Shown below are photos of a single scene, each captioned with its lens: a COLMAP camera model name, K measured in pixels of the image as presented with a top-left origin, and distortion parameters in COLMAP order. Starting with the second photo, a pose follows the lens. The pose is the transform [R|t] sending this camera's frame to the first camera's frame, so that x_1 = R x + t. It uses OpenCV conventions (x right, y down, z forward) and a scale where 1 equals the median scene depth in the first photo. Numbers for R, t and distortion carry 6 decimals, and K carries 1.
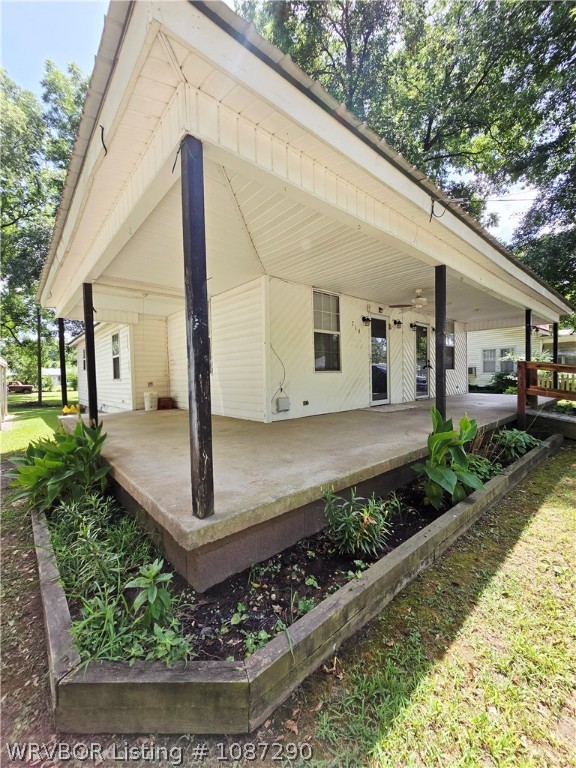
lens RADIAL K [[311.7, 0, 288.0], [0, 311.7, 384.0], [0, 0, 1]] dist [0.000038, 0.000010]
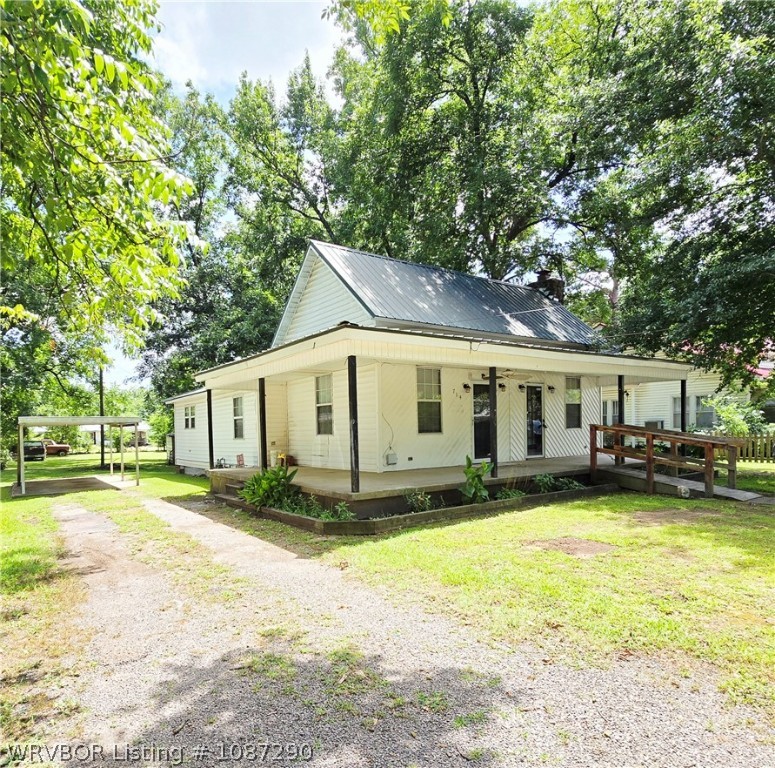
lens RADIAL K [[547.4, 0, 387.5], [0, 547.4, 384.0], [0, 0, 1]] dist [0.004208, 0.000930]
pose [[0.998619, -0.004634, -0.052332, 0.073757], [-0.001064, 0.994113, -0.108342, -0.000346], [0.052526, 0.108248, 0.992735, -1.100669]]
